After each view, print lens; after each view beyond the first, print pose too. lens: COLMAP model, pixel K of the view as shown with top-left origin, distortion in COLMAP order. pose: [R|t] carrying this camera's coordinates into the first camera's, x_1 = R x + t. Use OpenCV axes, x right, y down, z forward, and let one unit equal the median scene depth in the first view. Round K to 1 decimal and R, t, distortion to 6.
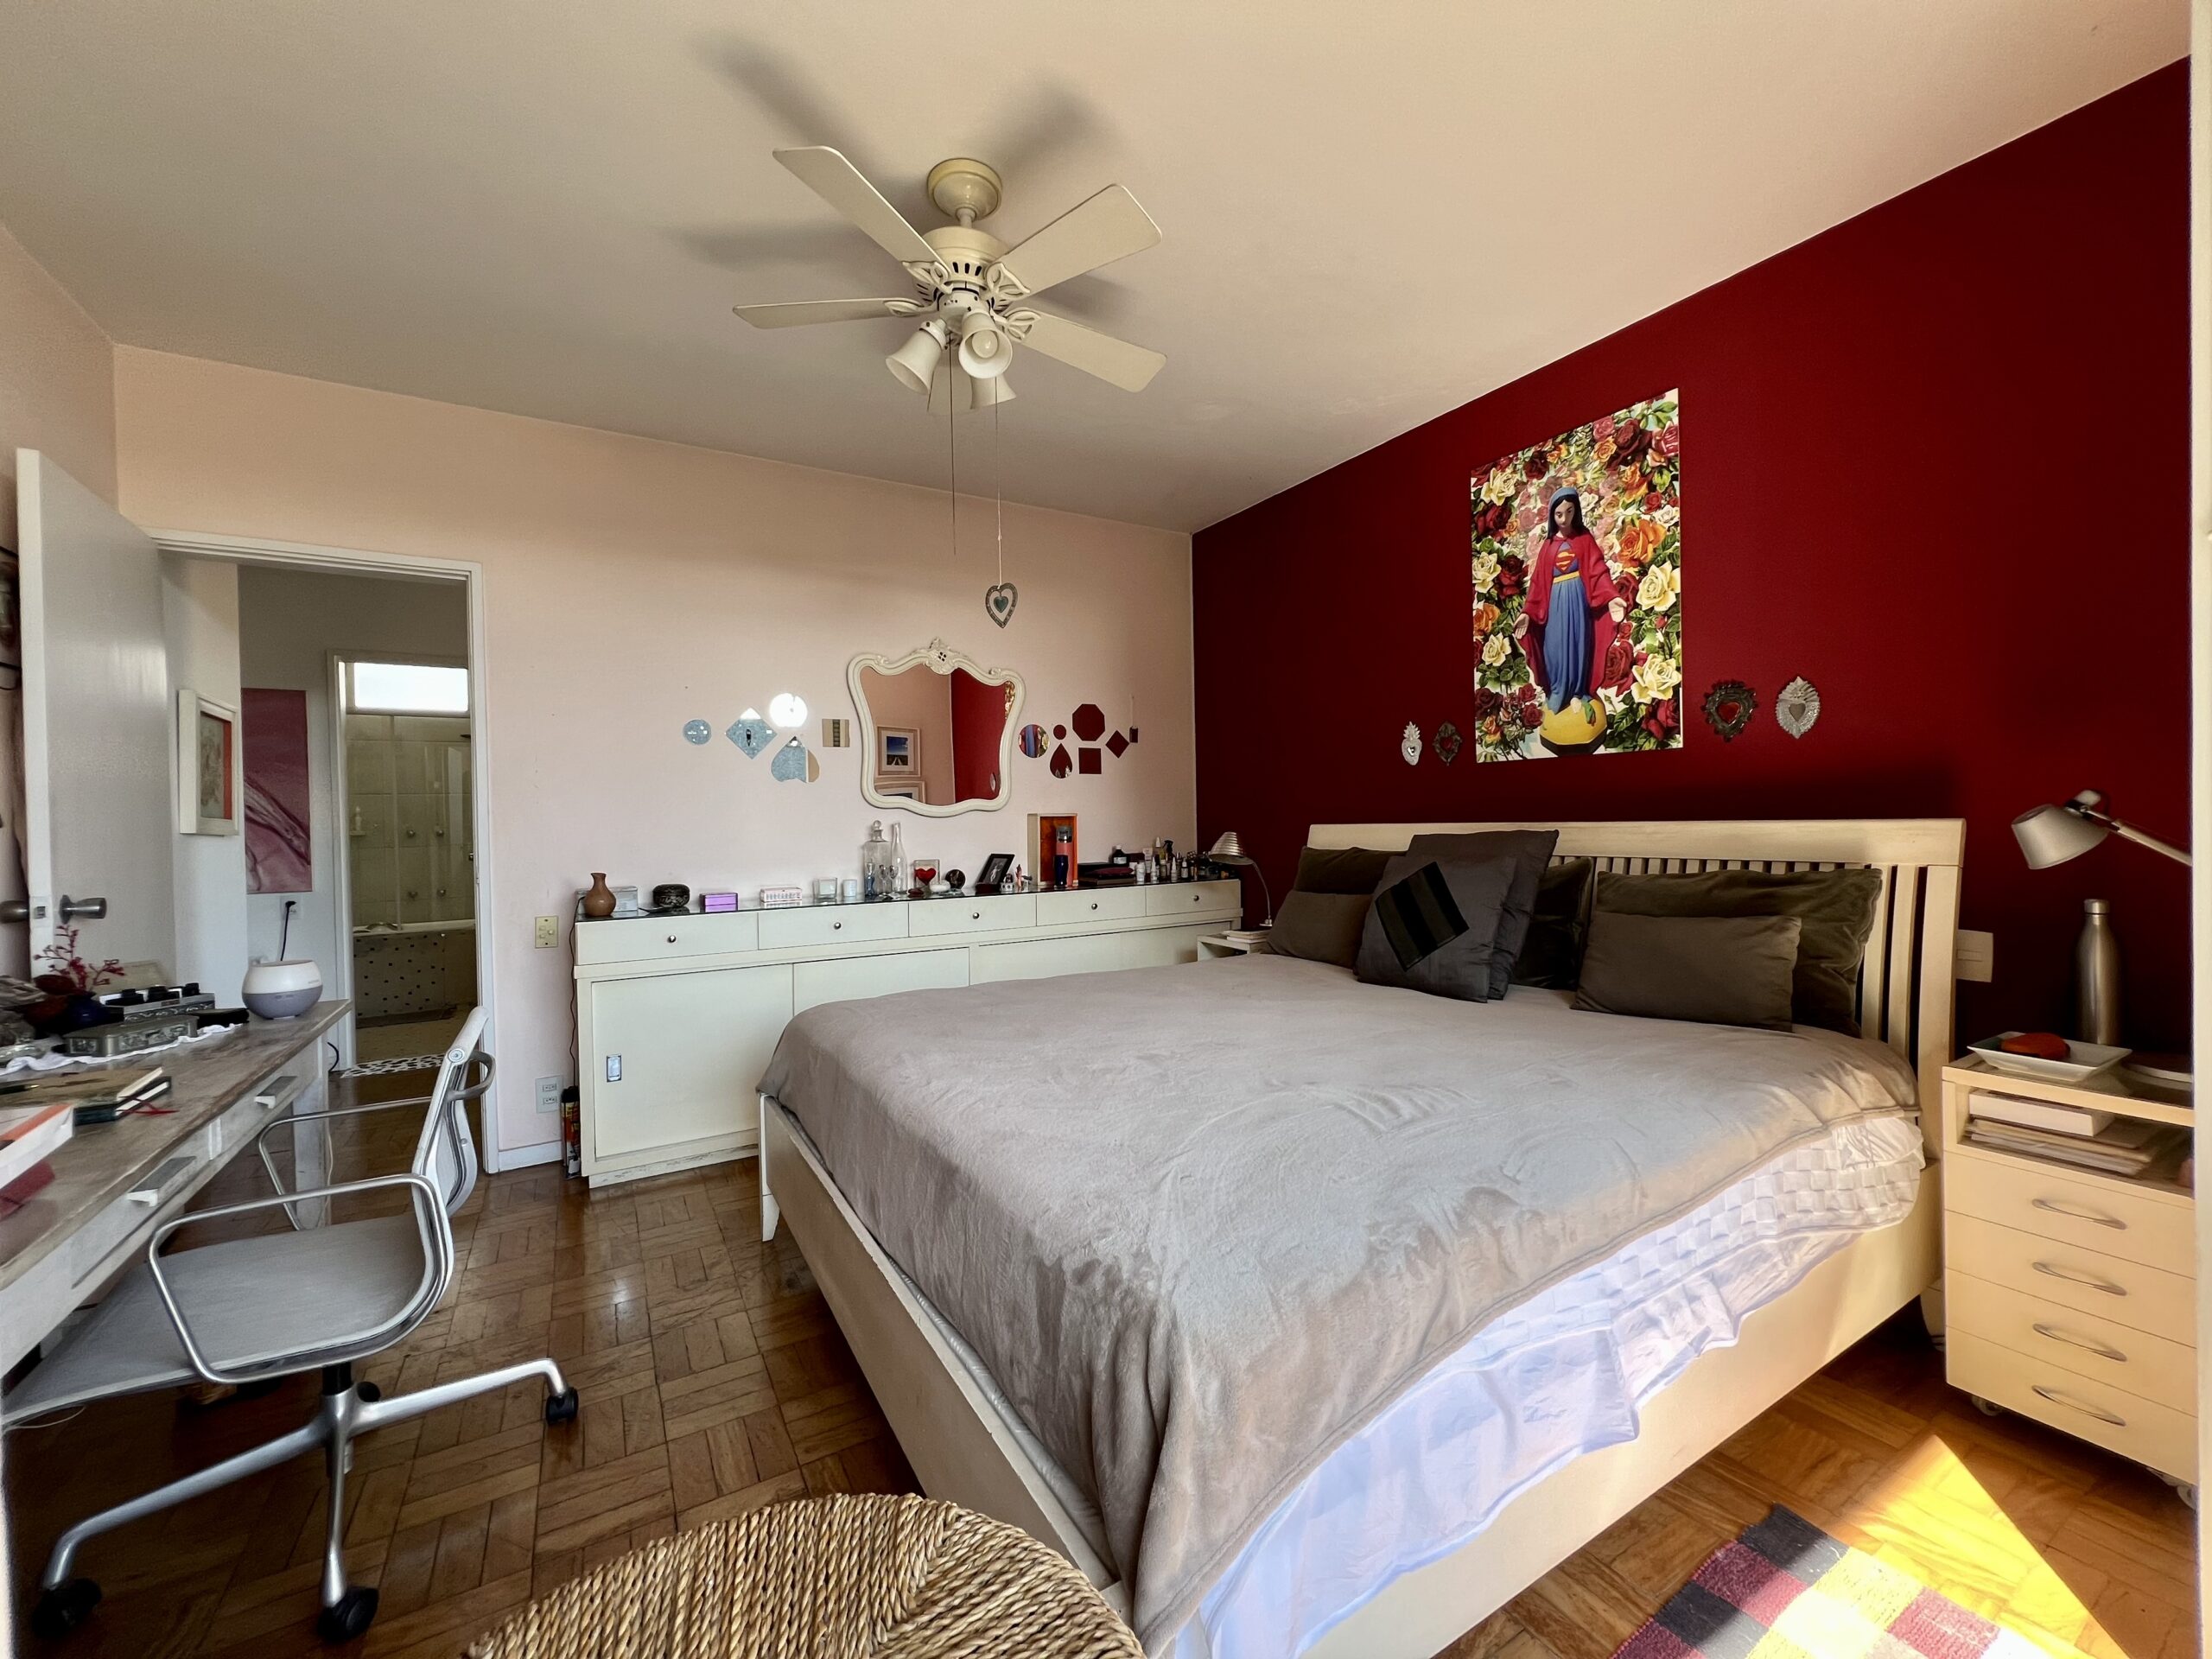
lens RADIAL K [[883.2, 0, 1101.2], [0, 883.2, 833.4], [0, 0, 1]] dist [-0.001227, 0.000424]
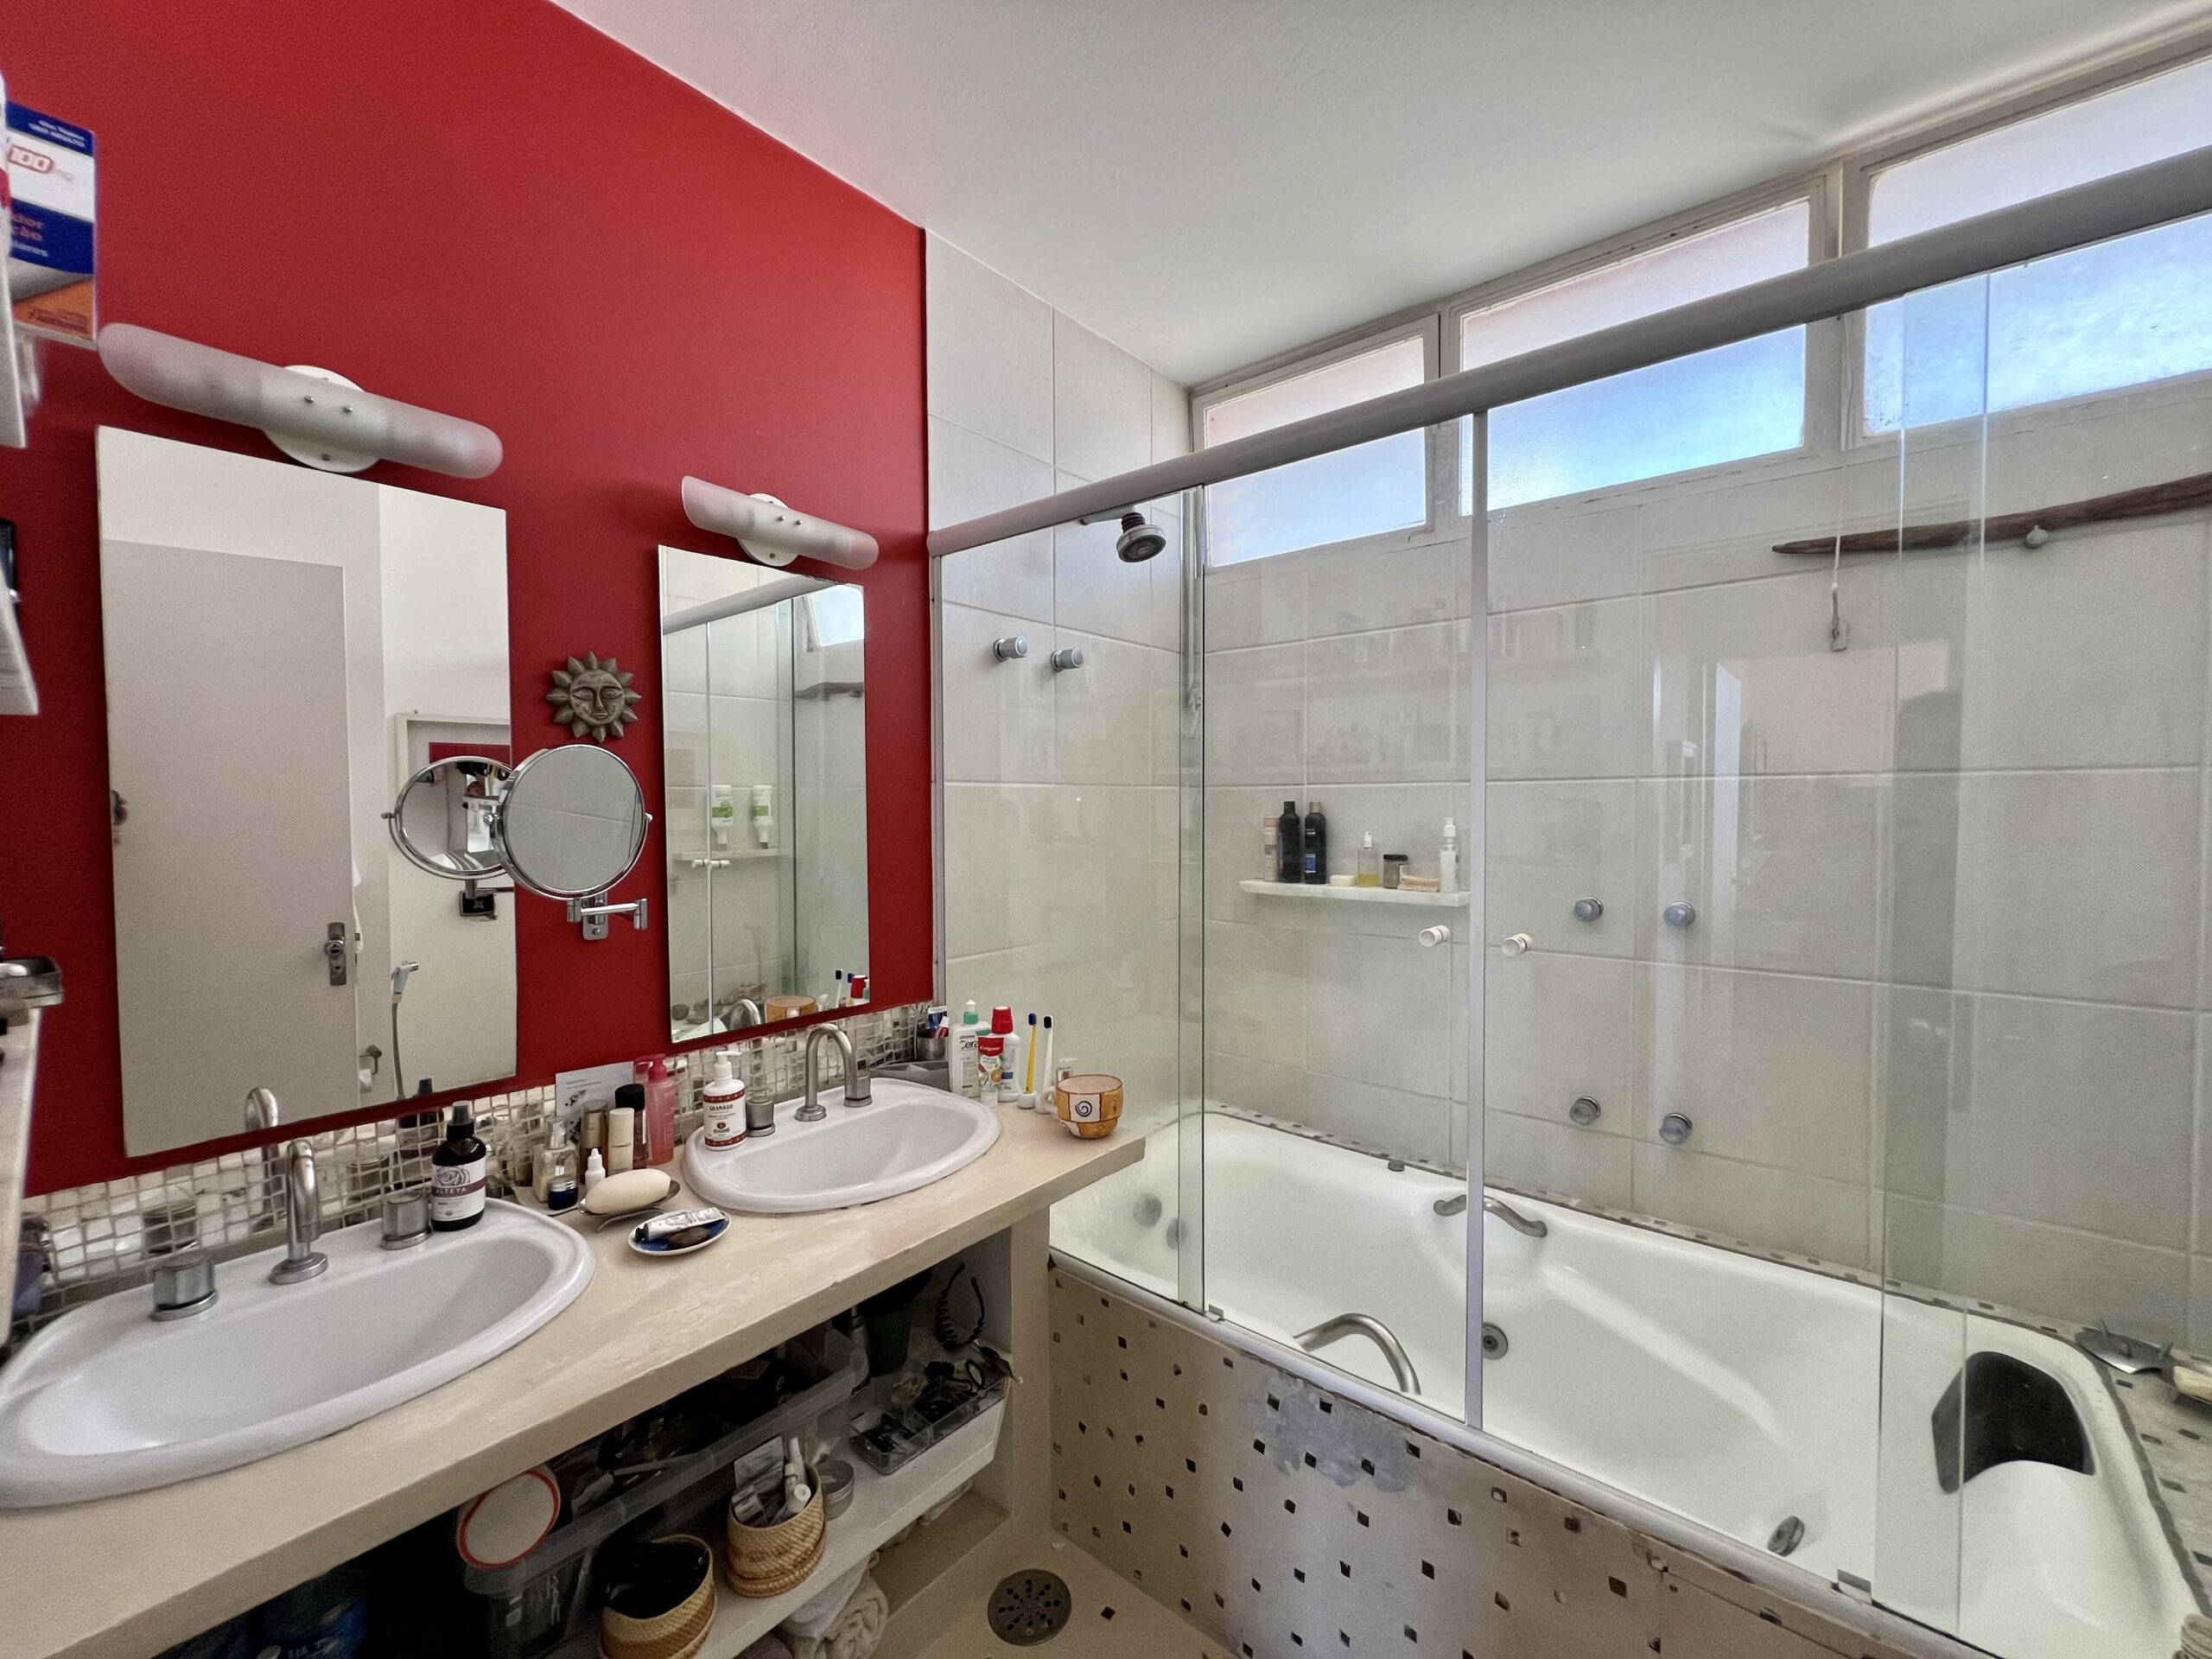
lens RADIAL K [[883.2, 0, 1099.9], [0, 883.2, 829.1], [0, 0, 1]] dist [-0.001227, 0.000424]
pose [[0.328898, 0.048900, -0.943098, -0.571063], [-0.021024, 0.998790, 0.044456, -0.030864], [0.944131, 0.005206, 0.329529, 0.760581]]
